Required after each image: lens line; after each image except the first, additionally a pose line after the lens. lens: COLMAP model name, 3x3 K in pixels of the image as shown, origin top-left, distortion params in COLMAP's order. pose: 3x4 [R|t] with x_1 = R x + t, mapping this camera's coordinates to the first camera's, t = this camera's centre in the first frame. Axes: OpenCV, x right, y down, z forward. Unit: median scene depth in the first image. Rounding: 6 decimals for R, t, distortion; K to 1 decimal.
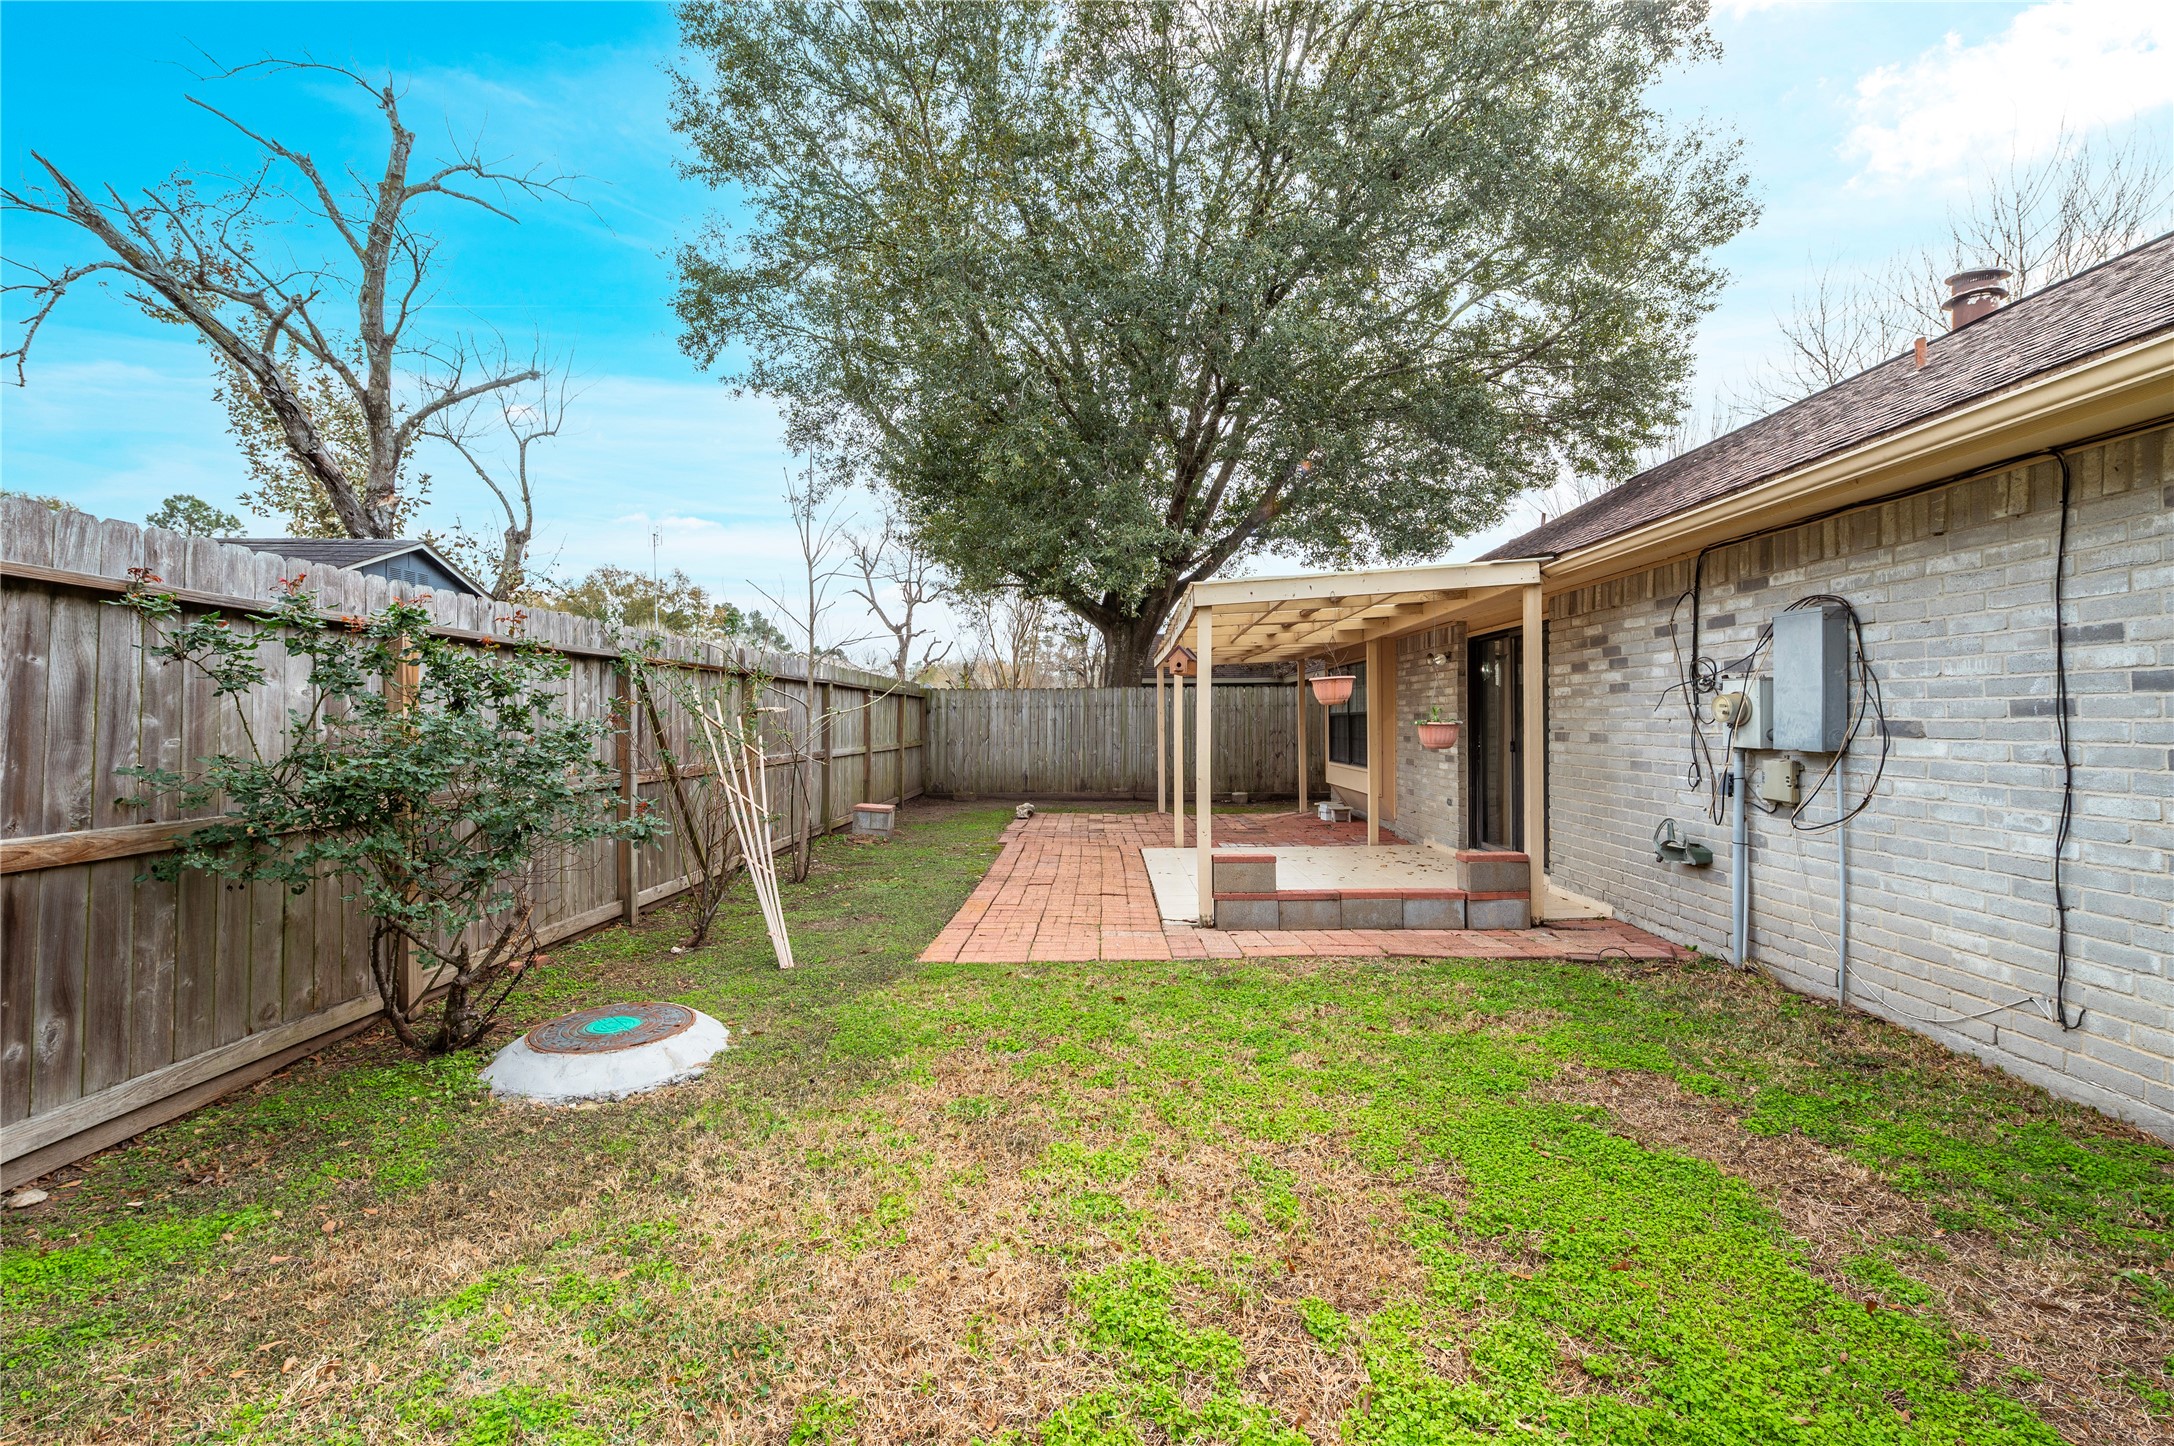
lens RADIAL K [[922.7, 0, 1079.9], [0, 922.7, 723.6], [0, 0, 1]] dist [-0.004690, -0.000250]
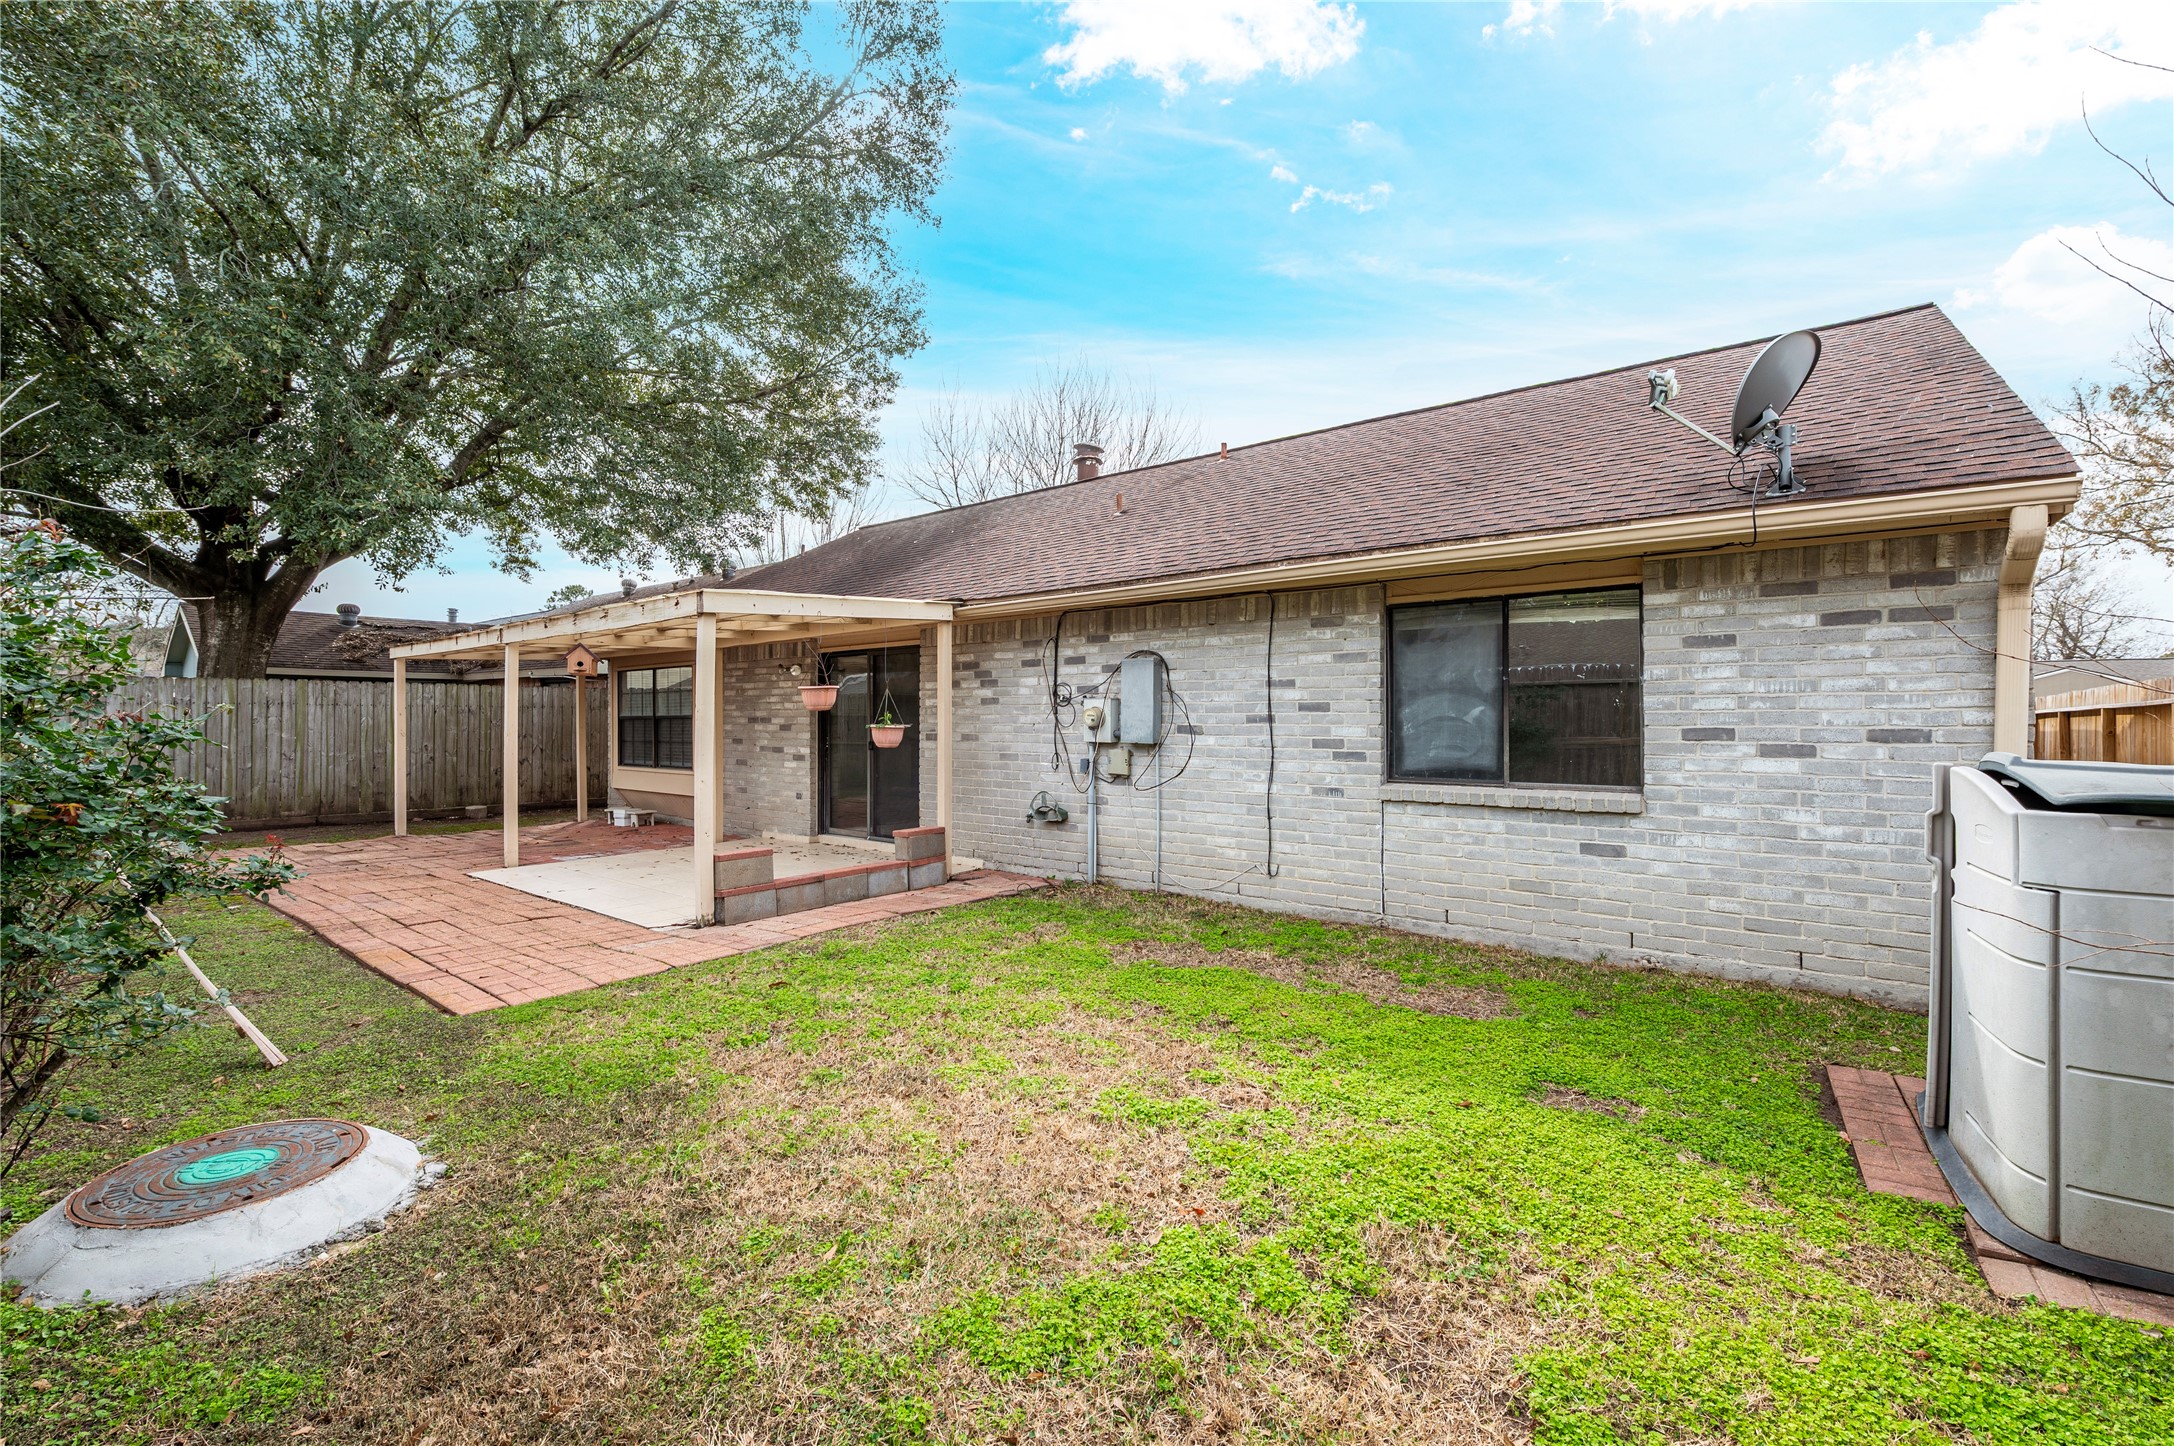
lens RADIAL K [[922.7, 0, 1078.4], [0, 922.7, 718.0], [0, 0, 1]] dist [-0.004690, -0.000250]
pose [[0.606733, 0.007618, 0.794869, -0.506939], [0.000090, 0.999953, -0.009653, 0.000202], [-0.794905, 0.005928, 0.606704, 0.061067]]
